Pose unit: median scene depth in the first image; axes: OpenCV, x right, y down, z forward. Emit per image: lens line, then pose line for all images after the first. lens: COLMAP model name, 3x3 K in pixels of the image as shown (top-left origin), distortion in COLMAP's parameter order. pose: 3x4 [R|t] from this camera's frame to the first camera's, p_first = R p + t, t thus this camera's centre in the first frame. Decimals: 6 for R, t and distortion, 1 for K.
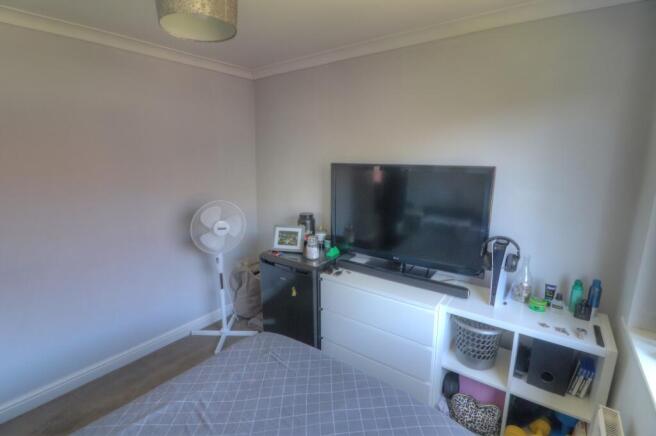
lens RADIAL K [[302.3, 0, 328.0], [0, 302.3, 218.0], [0, 0, 1]] dist [-0.013317, -0.000737]
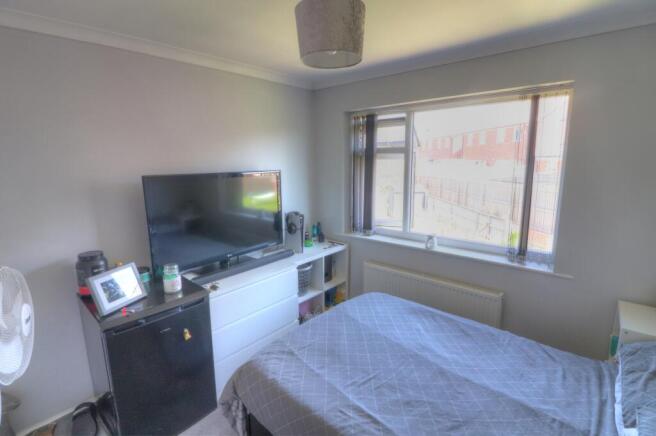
lens RADIAL K [[302.3, 0, 328.0], [0, 302.3, 218.0], [0, 0, 1]] dist [-0.013317, -0.000737]
pose [[0.092285, -0.185851, 0.978234, -0.862991], [0.211312, 0.963705, 0.163156, -0.113849], [-0.973052, 0.191656, 0.128208, 0.499510]]
